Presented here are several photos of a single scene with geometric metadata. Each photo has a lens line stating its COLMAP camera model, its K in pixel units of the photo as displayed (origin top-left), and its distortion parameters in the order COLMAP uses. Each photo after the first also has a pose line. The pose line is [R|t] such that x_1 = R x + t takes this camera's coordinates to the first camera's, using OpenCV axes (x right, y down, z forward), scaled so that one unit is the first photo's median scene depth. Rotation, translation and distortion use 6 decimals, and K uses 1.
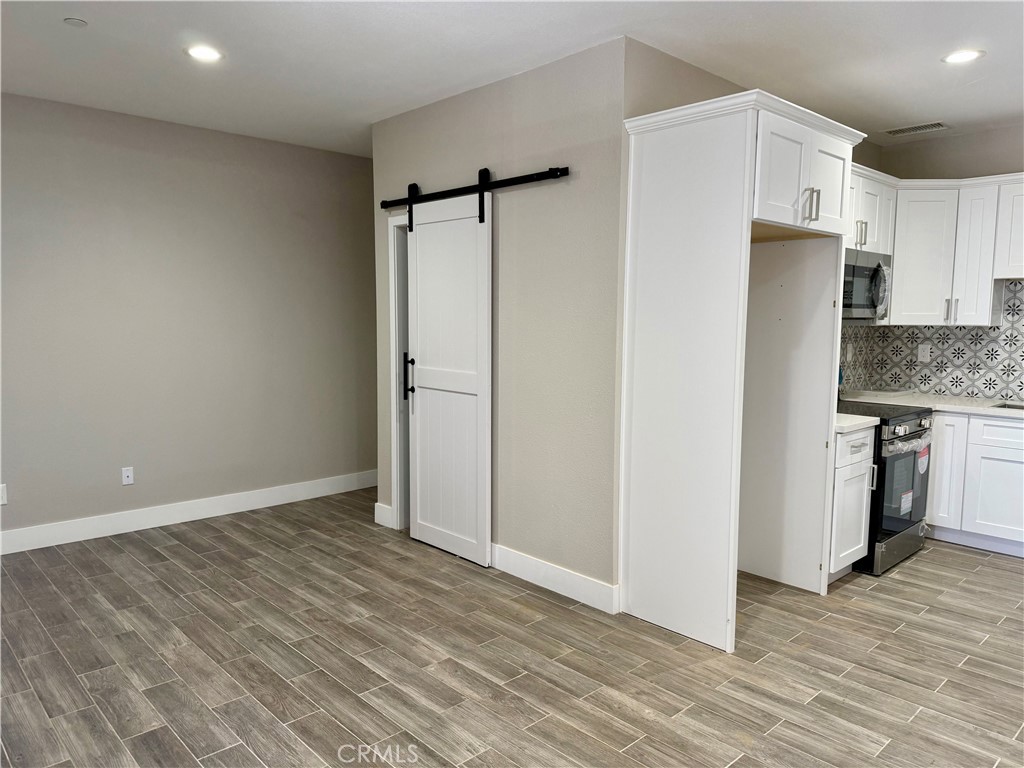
lens RADIAL K [[712.3, 0, 506.7], [0, 712.3, 390.6], [0, 0, 1]] dist [0.052653, -0.071261]
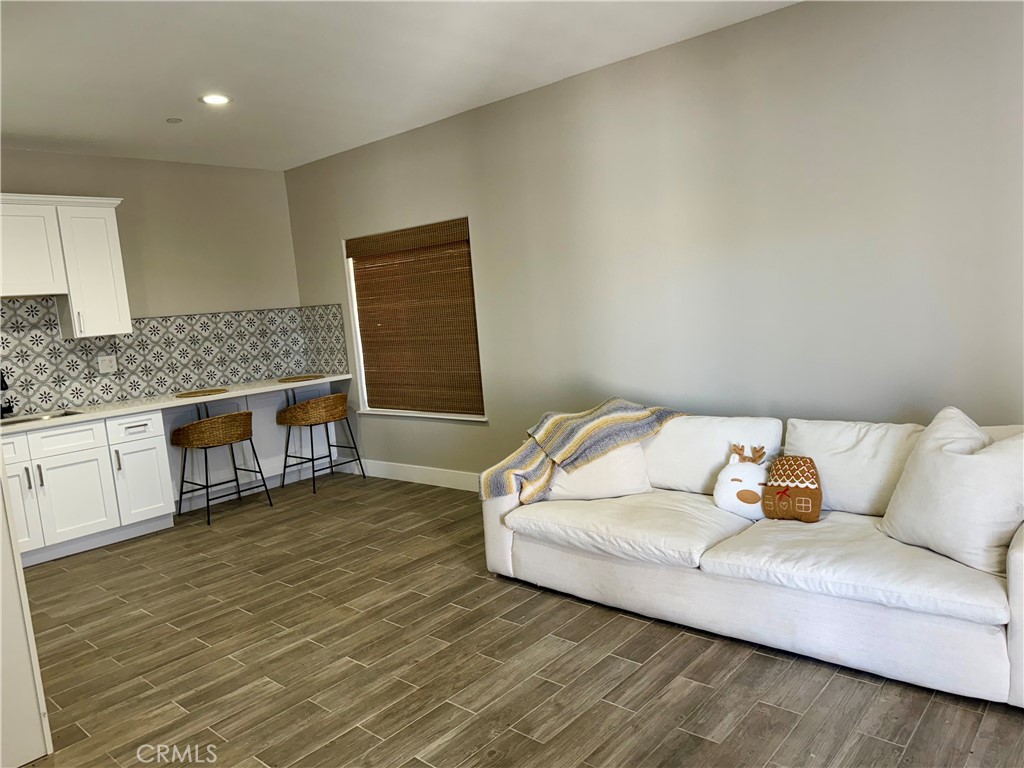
lens RADIAL K [[712.3, 0, 501.0], [0, 712.3, 421.3], [0, 0, 1]] dist [0.052653, -0.071261]
pose [[-0.098313, -0.164807, 0.981414, -0.426802], [0.176270, 0.967714, 0.180164, -0.047690], [-0.979420, 0.190706, -0.066088, 0.440726]]
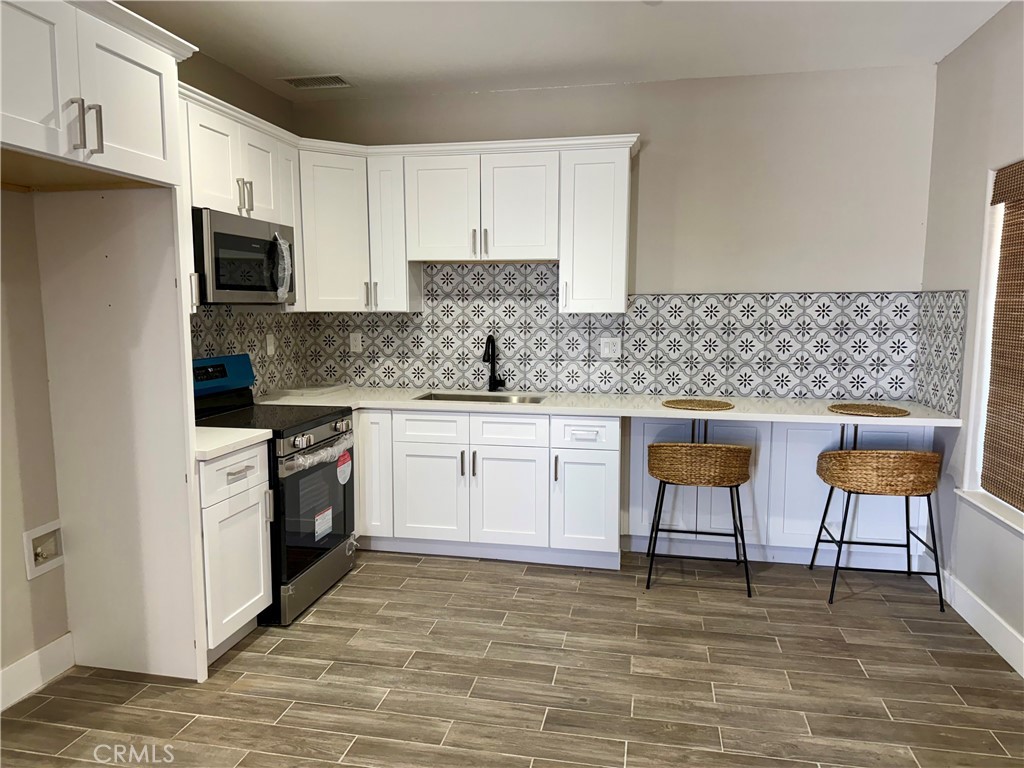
lens RADIAL K [[712.3, 0, 513.3], [0, 712.3, 391.5], [0, 0, 1]] dist [0.052653, -0.071261]
pose [[0.805521, -0.074846, 0.587821, 0.313595], [0.063029, 0.997186, 0.040598, -0.022098], [-0.589205, 0.004347, 0.807972, 0.239011]]
